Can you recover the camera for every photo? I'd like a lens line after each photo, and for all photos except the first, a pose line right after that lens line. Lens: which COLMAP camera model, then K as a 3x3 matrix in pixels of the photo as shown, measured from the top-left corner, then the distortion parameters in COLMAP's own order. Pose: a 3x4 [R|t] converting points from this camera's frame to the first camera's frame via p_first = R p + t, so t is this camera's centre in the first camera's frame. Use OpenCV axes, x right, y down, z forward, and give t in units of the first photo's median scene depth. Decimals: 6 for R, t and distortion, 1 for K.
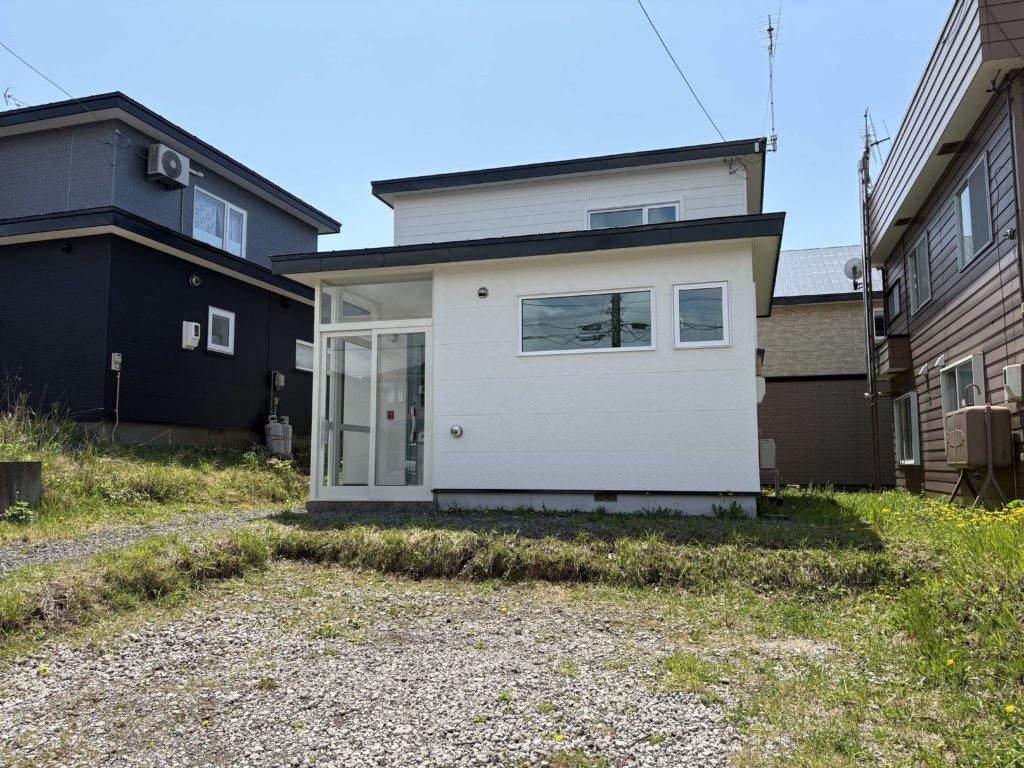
lens RADIAL K [[766.6, 0, 512.0], [0, 766.6, 384.0], [0, 0, 1]] dist [0.081053, -0.097308]
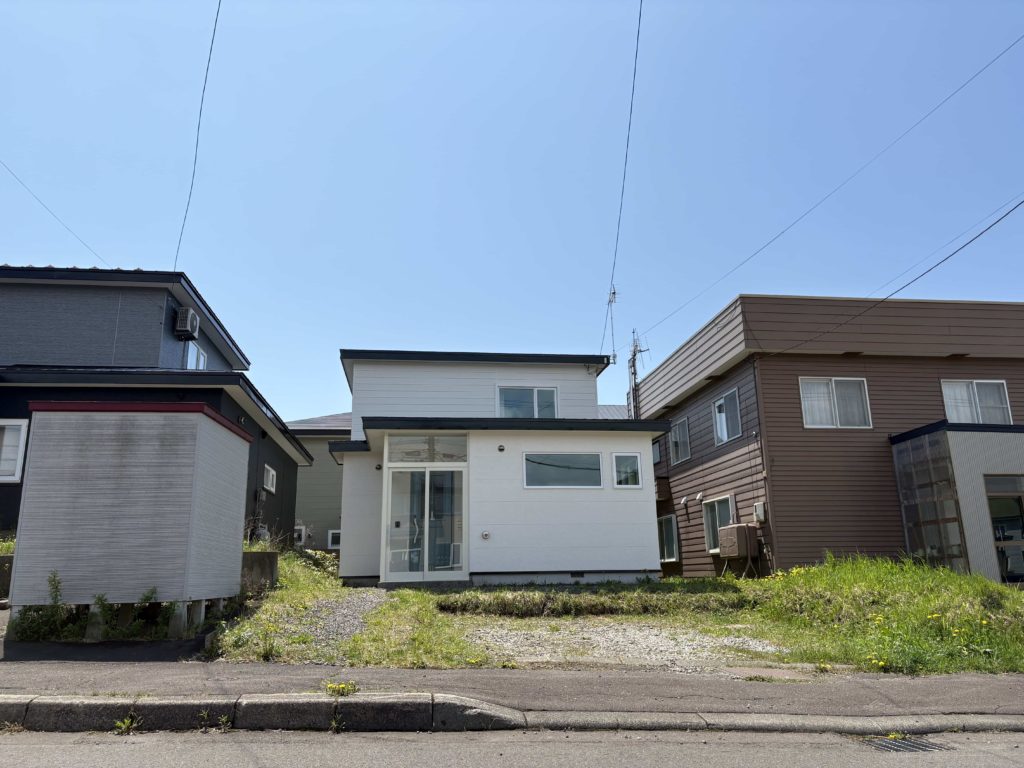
lens RADIAL K [[766.6, 0, 512.0], [0, 766.6, 384.0], [0, 0, 1]] dist [0.081053, -0.097308]
pose [[0.914968, 0.085301, 0.394408, -0.678891], [-0.026604, 0.988027, -0.151970, -0.007347], [-0.402649, 0.128555, 0.906282, -0.514958]]
